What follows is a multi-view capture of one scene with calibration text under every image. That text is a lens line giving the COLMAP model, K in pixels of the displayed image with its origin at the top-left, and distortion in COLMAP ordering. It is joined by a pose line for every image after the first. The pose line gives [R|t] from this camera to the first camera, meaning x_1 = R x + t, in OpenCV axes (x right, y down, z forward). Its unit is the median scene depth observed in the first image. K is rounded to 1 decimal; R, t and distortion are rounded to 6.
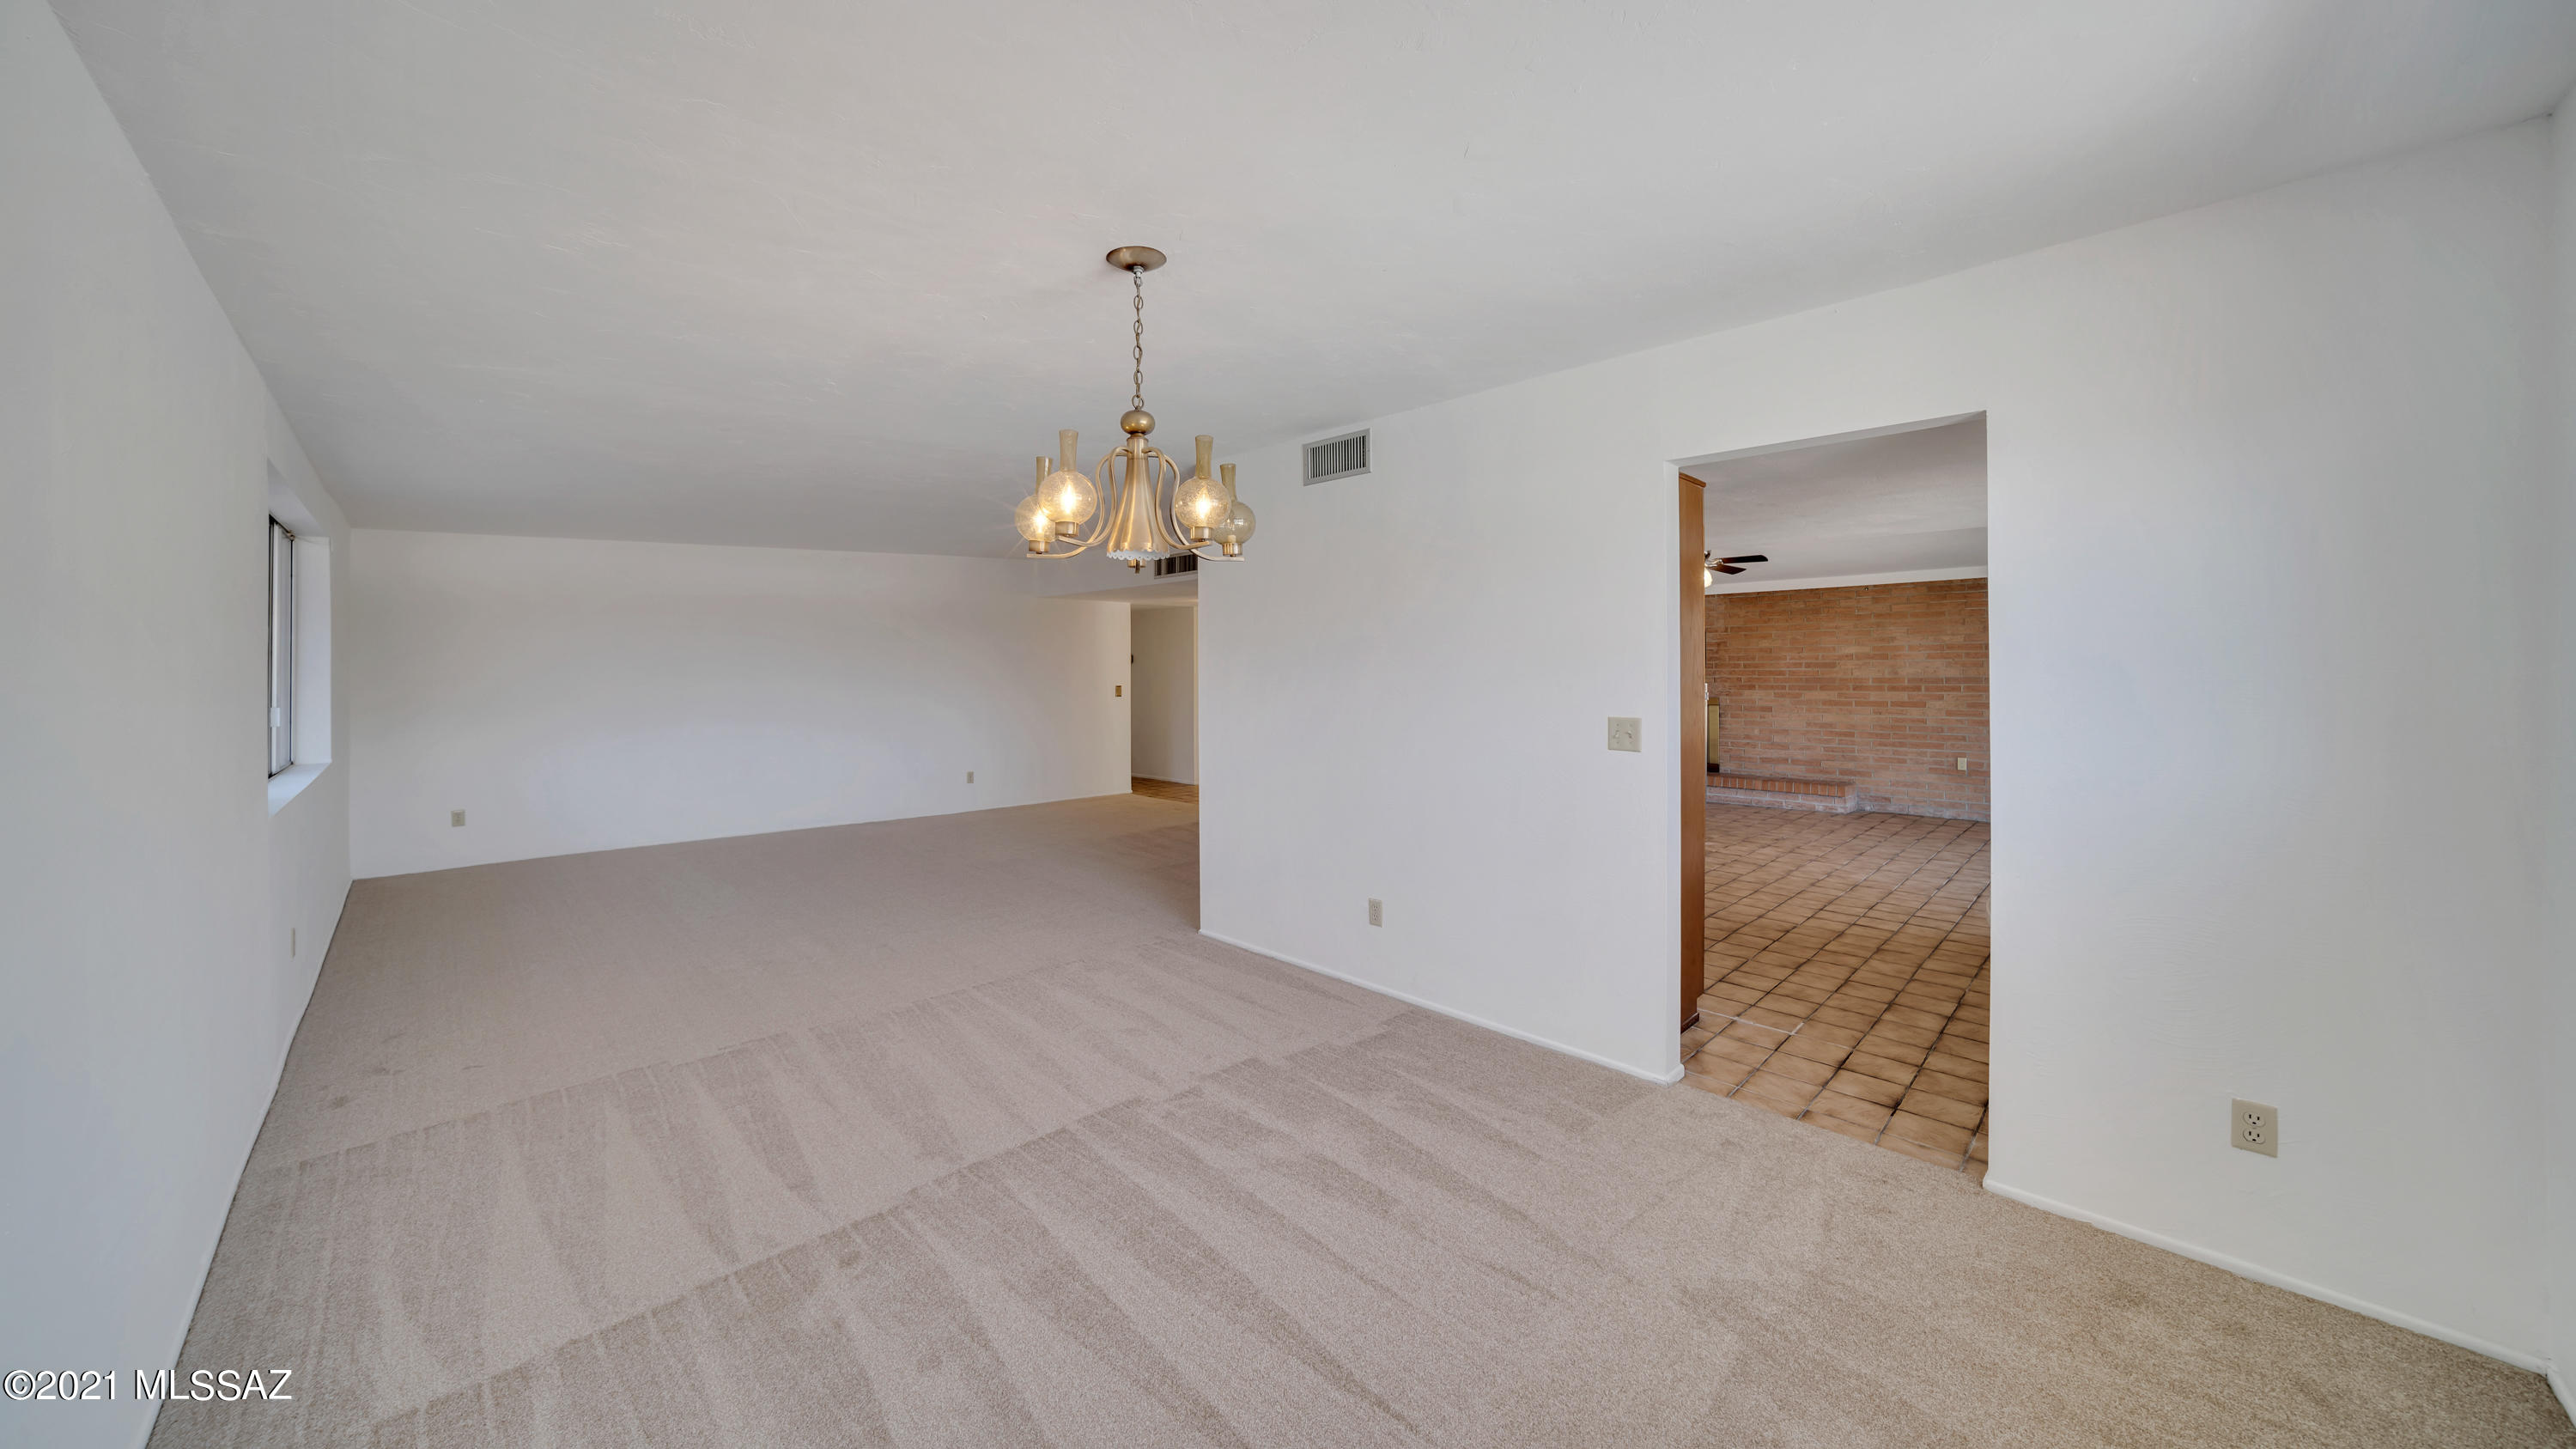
lens RADIAL K [[898.0, 0, 1246.7], [0, 898.0, 665.4], [0, 0, 1]] dist [-0.024415, 0.005844]
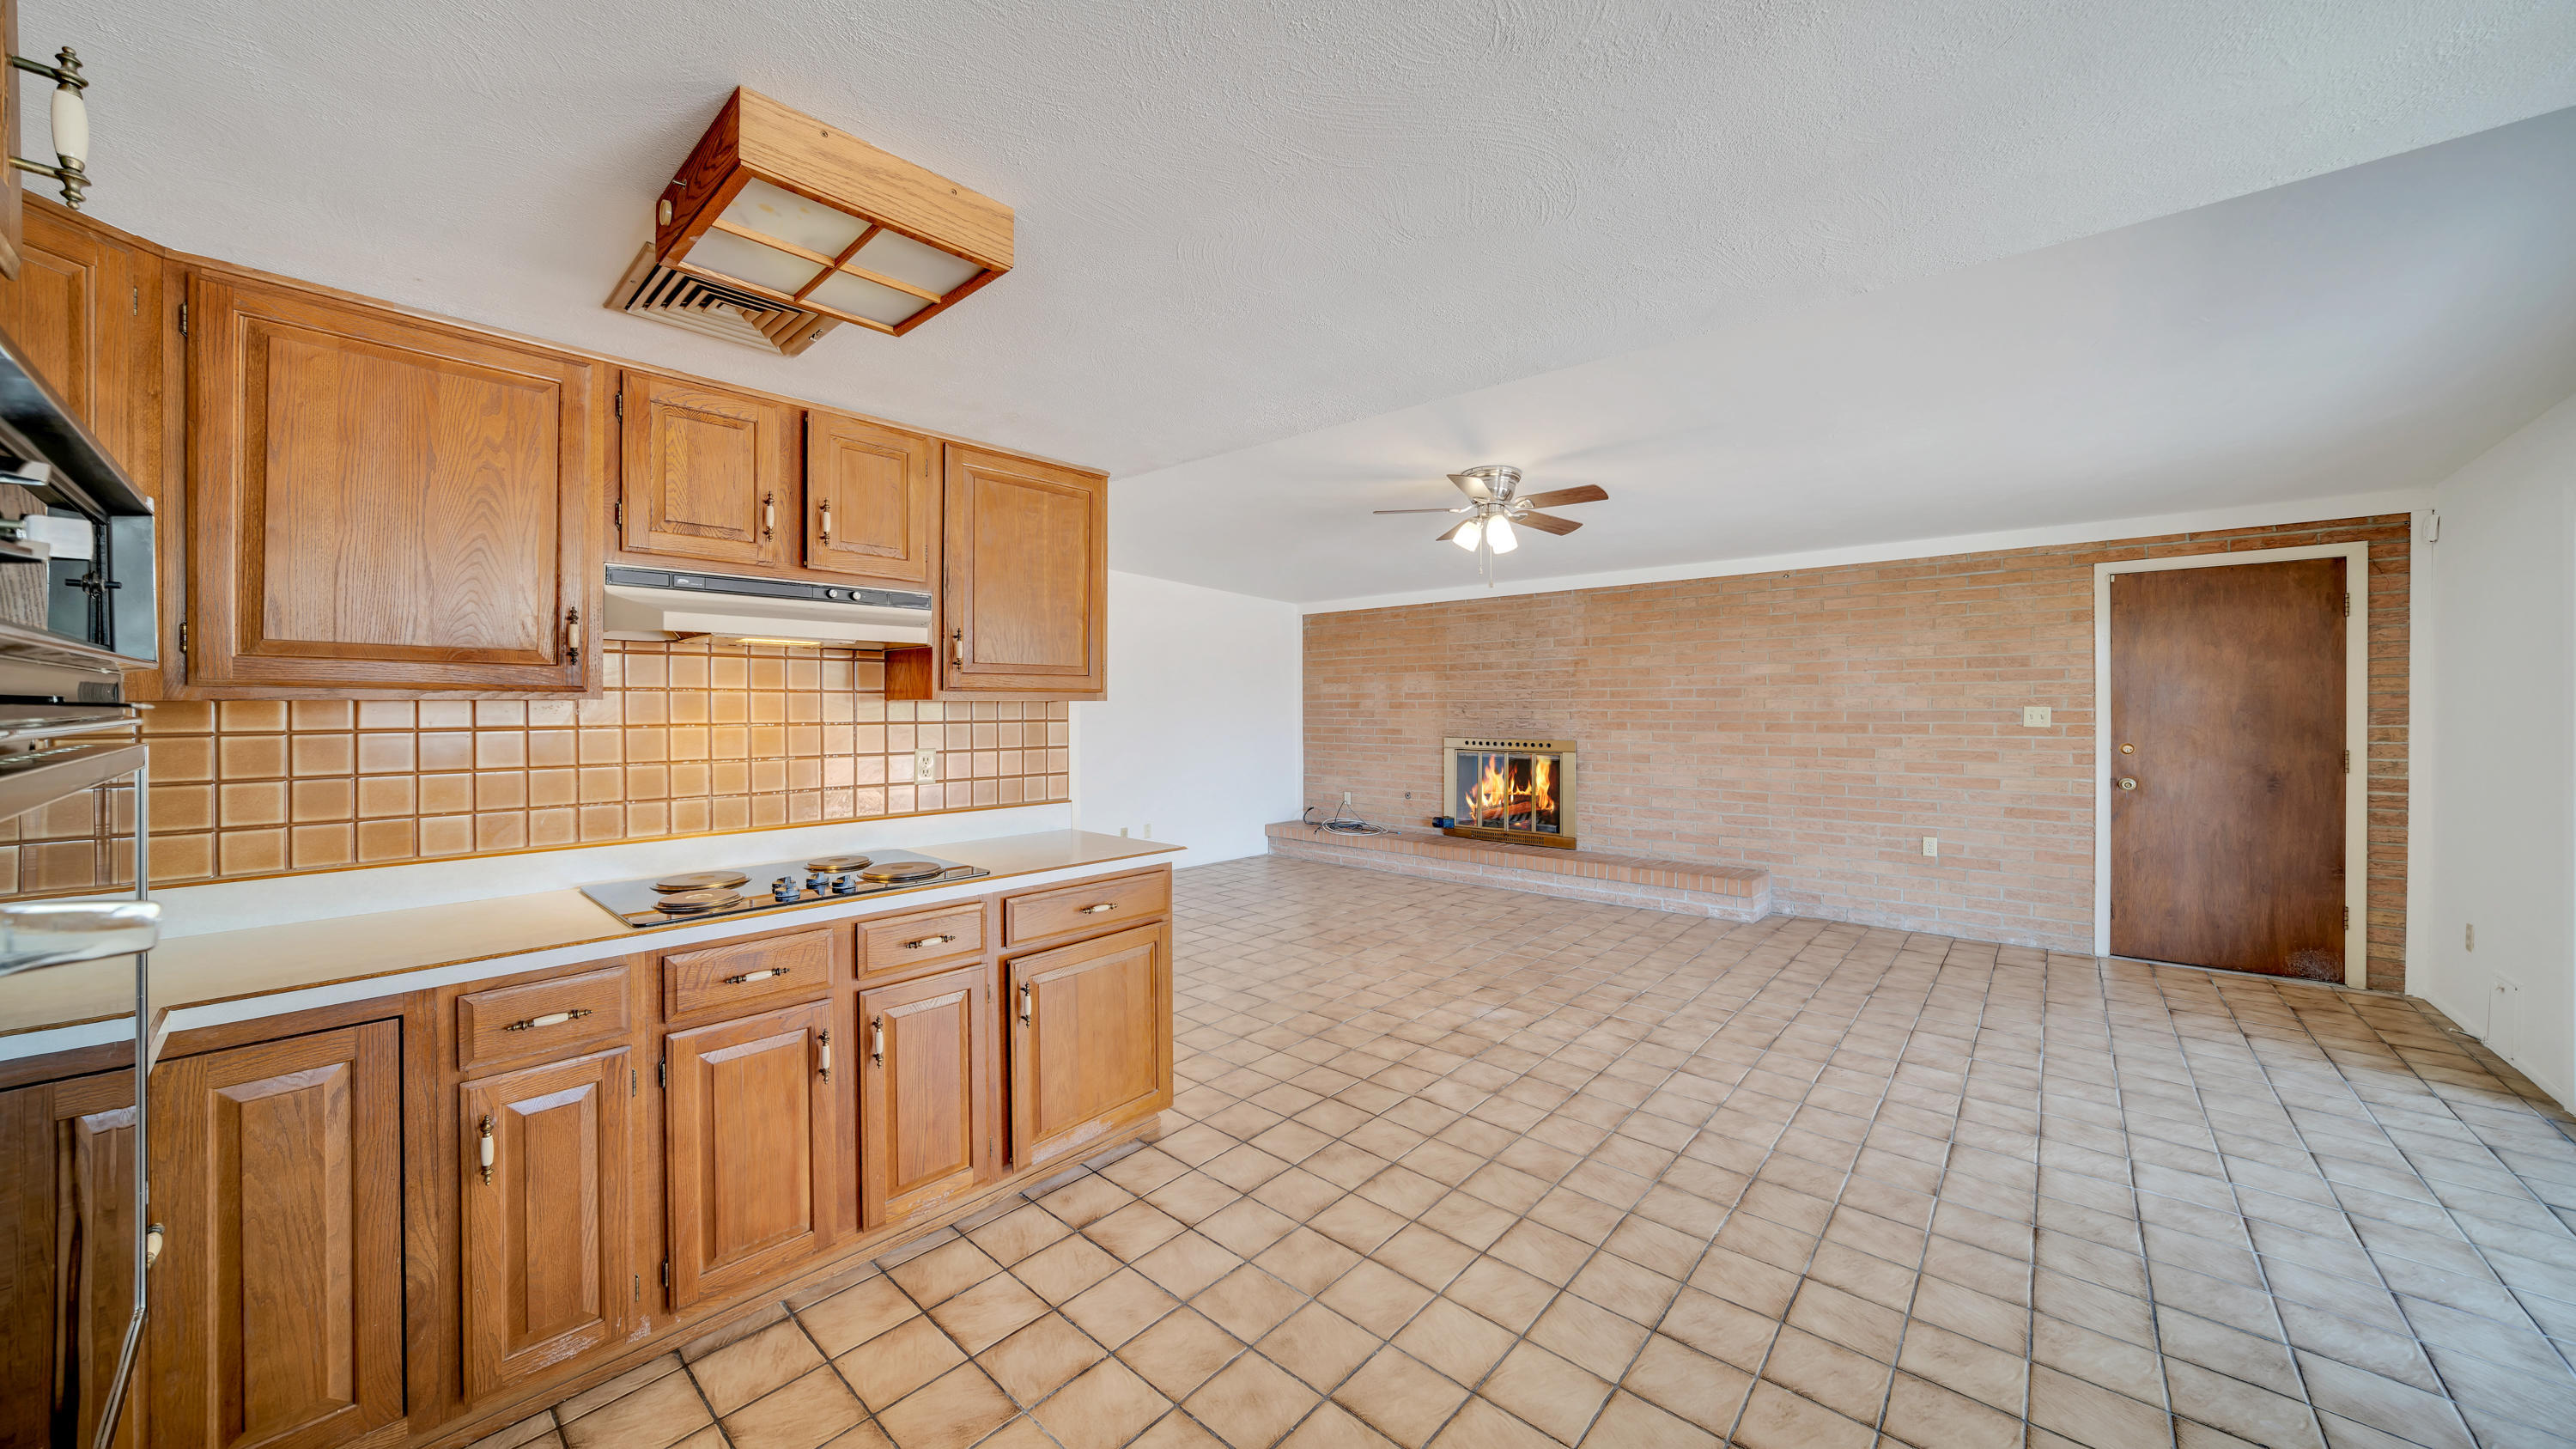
lens RADIAL K [[898.0, 0, 1225.7], [0, 898.0, 709.3], [0, 0, 1]] dist [-0.024415, 0.005844]
pose [[0.998968, -0.001308, 0.045392, 0.255614], [0.000839, 0.999946, 0.010362, 0.004791], [-0.045403, -0.010313, 0.998915, 0.363731]]
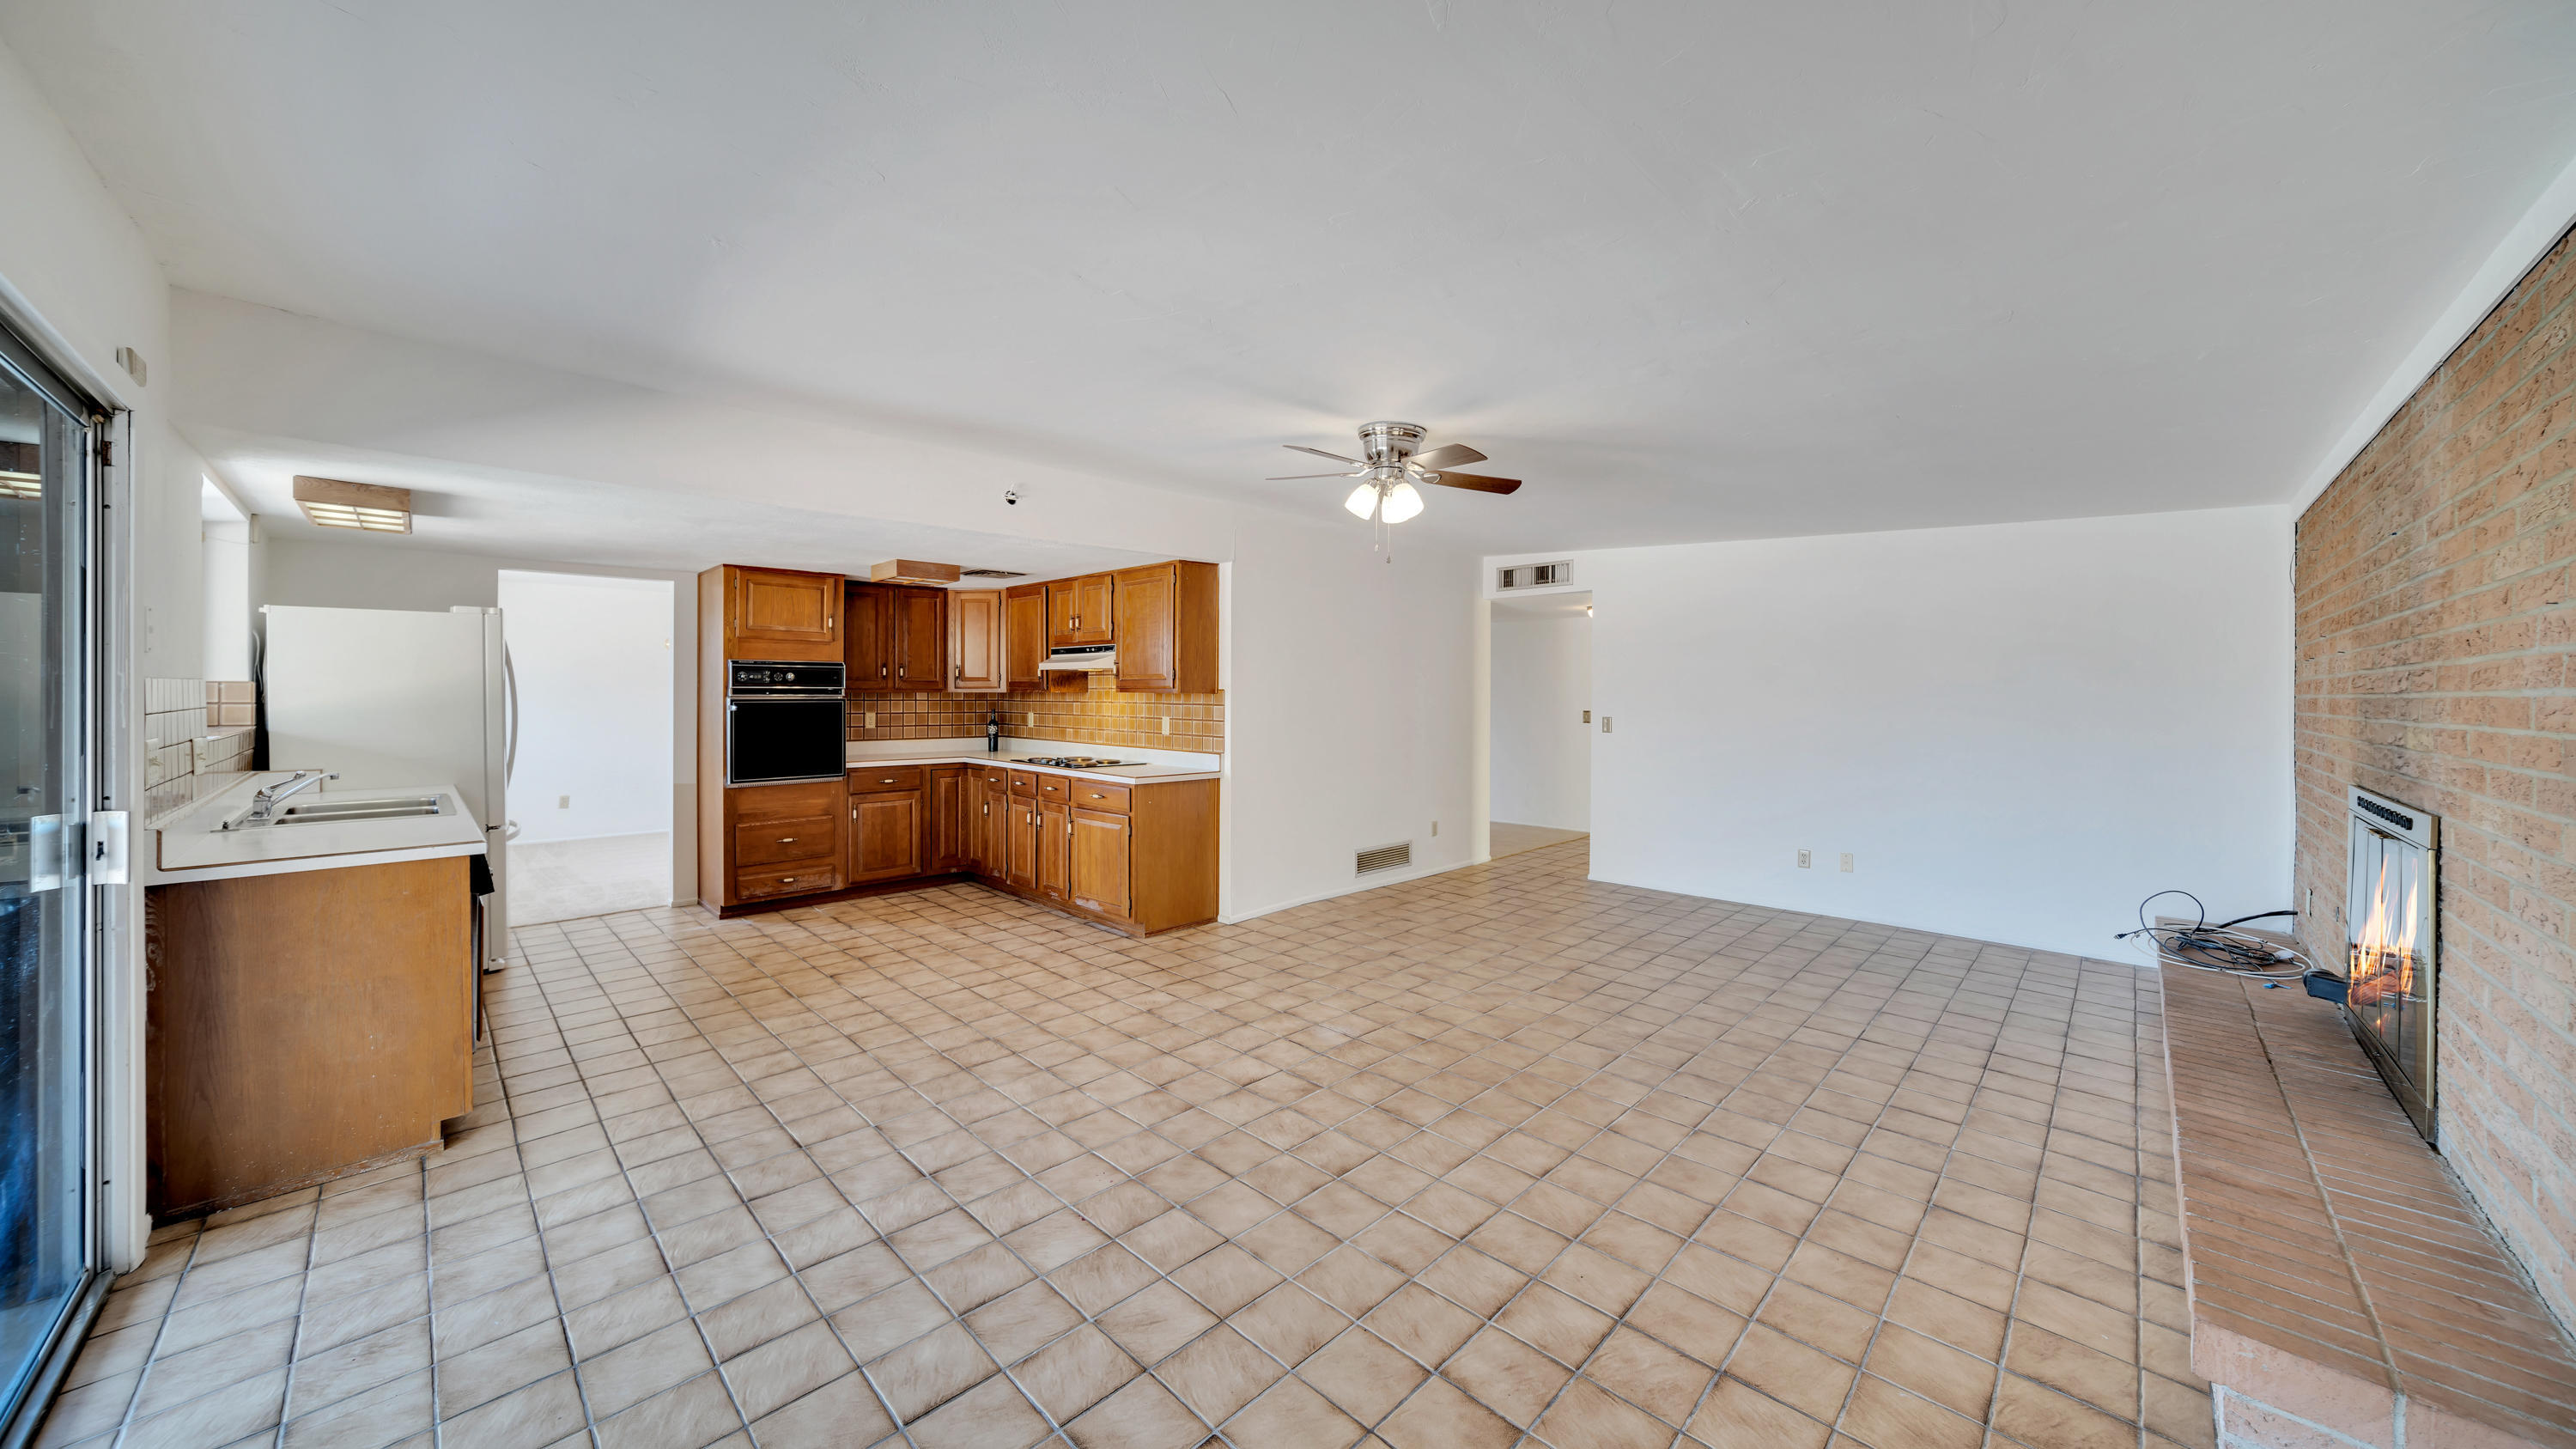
lens RADIAL K [[898.0, 0, 1287.0], [0, 898.0, 679.4], [0, 0, 1]] dist [-0.024415, 0.005844]
pose [[0.011730, -0.015025, -0.999818, 0.833881], [0.001107, 0.999887, -0.015013, 0.007197], [0.999931, -0.000931, 0.011745, 0.788902]]
